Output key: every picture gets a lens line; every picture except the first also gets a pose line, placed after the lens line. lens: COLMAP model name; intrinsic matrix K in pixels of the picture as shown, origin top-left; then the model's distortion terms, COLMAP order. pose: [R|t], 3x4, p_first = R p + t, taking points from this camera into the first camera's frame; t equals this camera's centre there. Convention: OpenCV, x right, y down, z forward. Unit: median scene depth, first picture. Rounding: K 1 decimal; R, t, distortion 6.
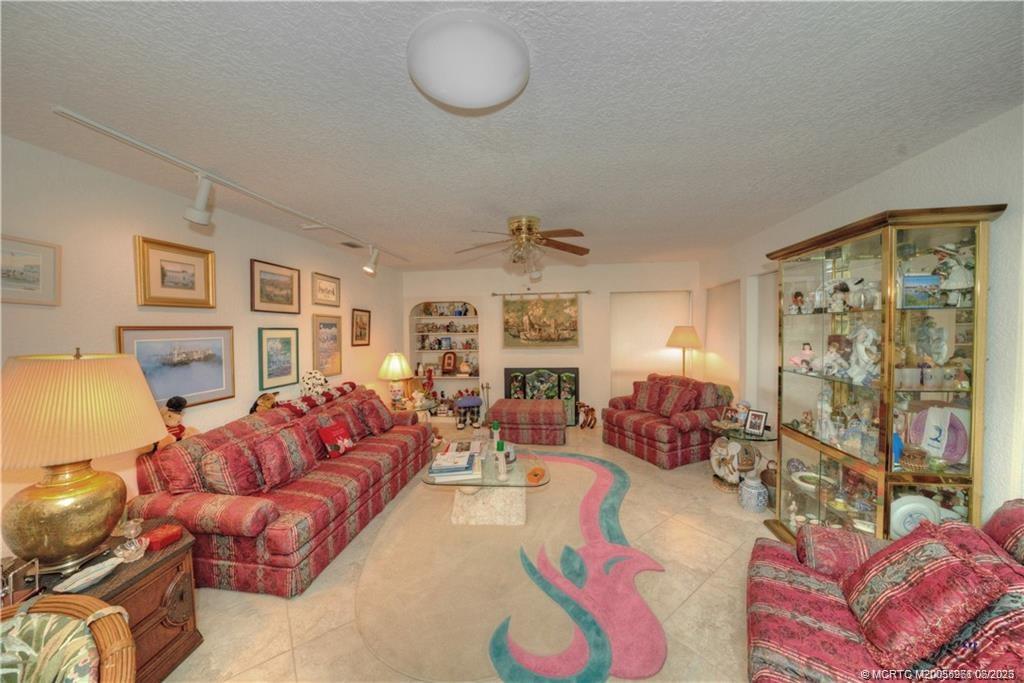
lens RADIAL K [[358.9, 0, 512.0], [0, 358.9, 341.5], [0, 0, 1]] dist [-0.000436, 0.000033]
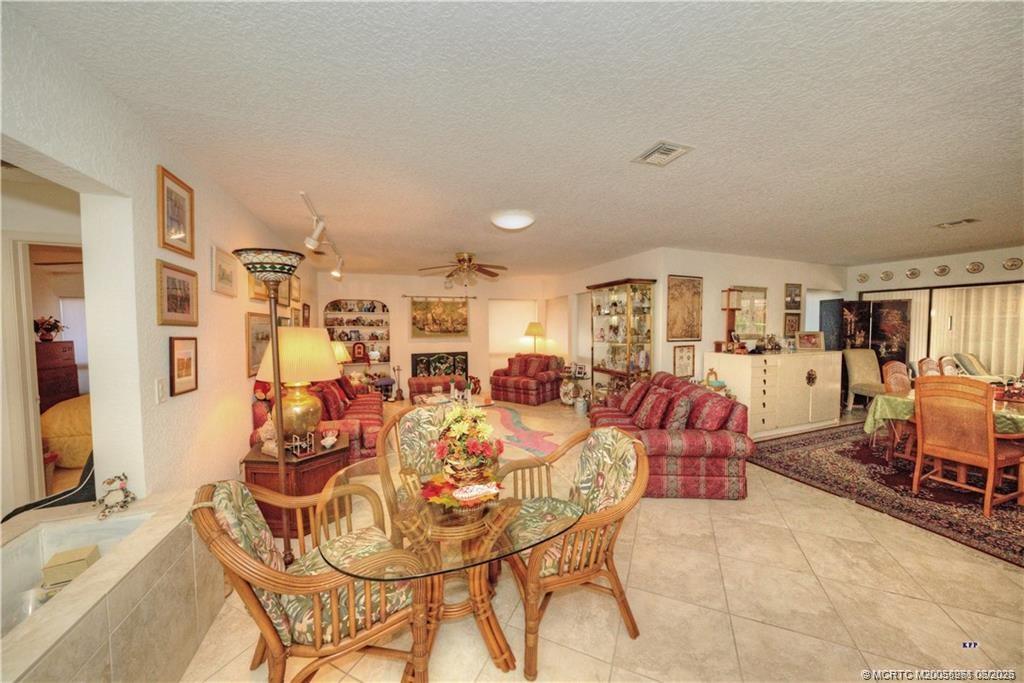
lens RADIAL K [[343.0, 0, 518.2], [0, 343.0, 334.7], [0, 0, 1]] dist [-0.000837, -0.000013]
pose [[0.879763, -0.003094, 0.475402, -0.288000], [0.011685, 0.999817, -0.015117, 0.031006], [-0.475268, 0.018855, 0.879639, -0.275642]]
